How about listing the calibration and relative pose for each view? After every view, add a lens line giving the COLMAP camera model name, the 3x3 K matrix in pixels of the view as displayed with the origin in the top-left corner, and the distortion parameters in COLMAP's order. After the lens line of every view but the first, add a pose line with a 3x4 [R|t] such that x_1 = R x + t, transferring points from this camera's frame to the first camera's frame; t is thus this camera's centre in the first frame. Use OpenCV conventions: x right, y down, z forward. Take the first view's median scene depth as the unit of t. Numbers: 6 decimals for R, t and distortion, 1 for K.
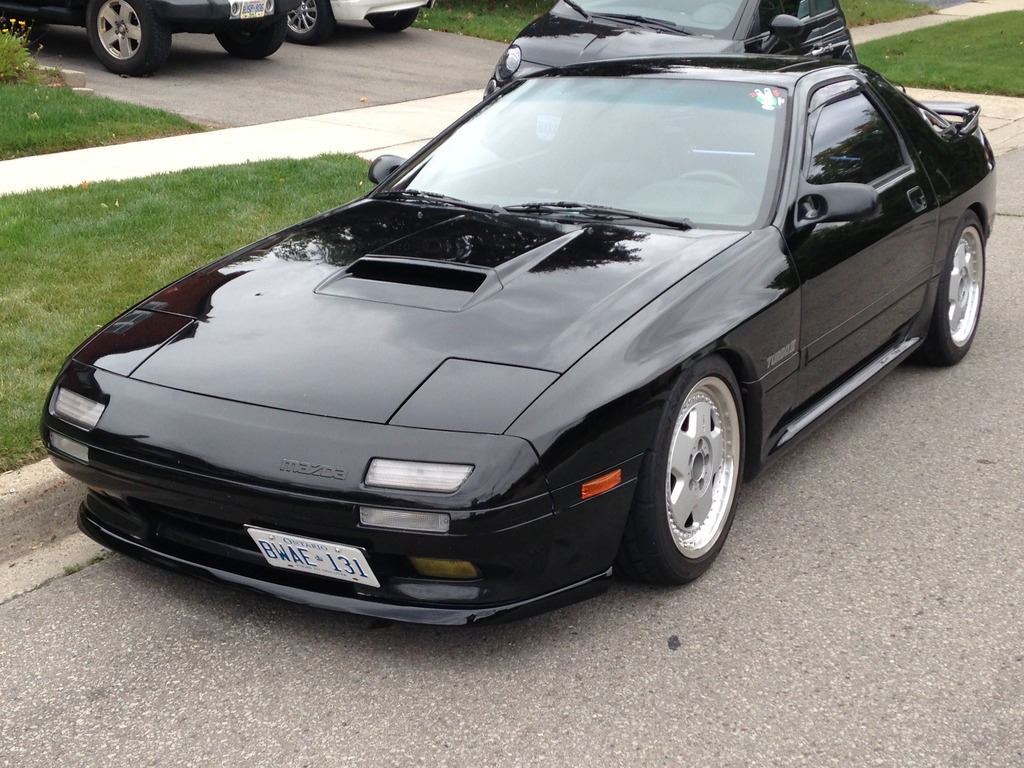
lens RADIAL K [[1524.8, 0, 509.6], [0, 1524.8, 385.2], [0, 0, 1]] dist [0.140184, 0.000000]
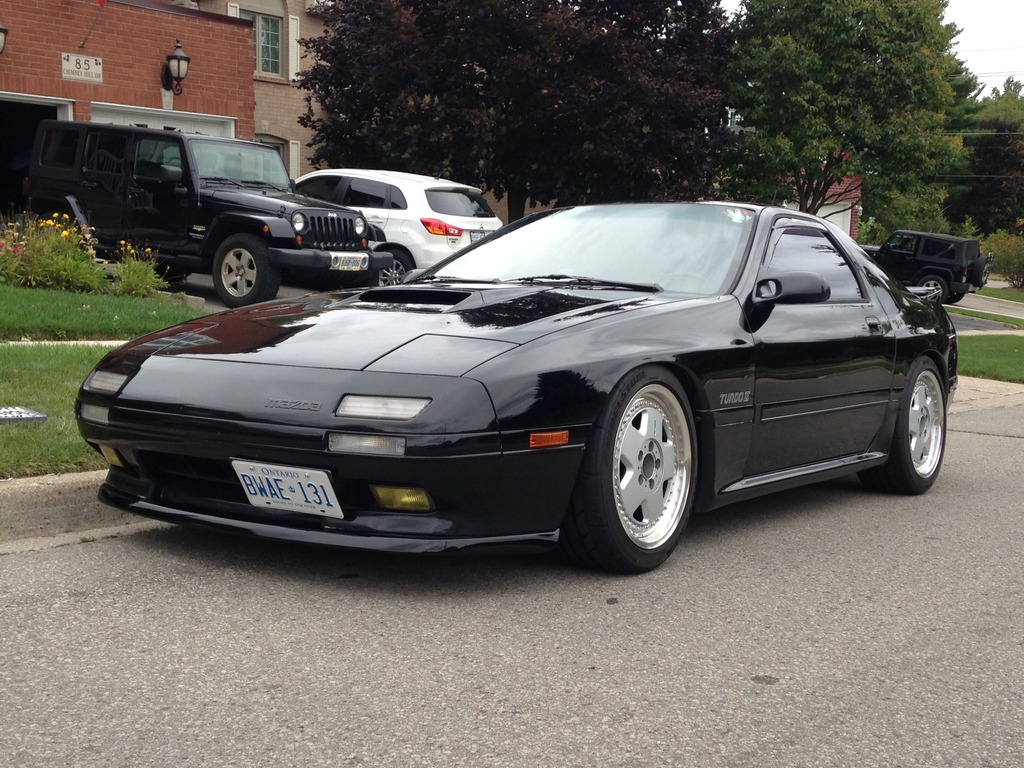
lens RADIAL K [[1341.0, 0, 513.2], [0, 1341.0, 383.4], [0, 0, 1]] dist [0.136521, 0.000000]
pose [[0.996591, 0.049640, -0.065894, 0.088857], [-0.064274, 0.967910, -0.242938, 0.244309], [0.051720, 0.246345, 0.967801, 0.037042]]
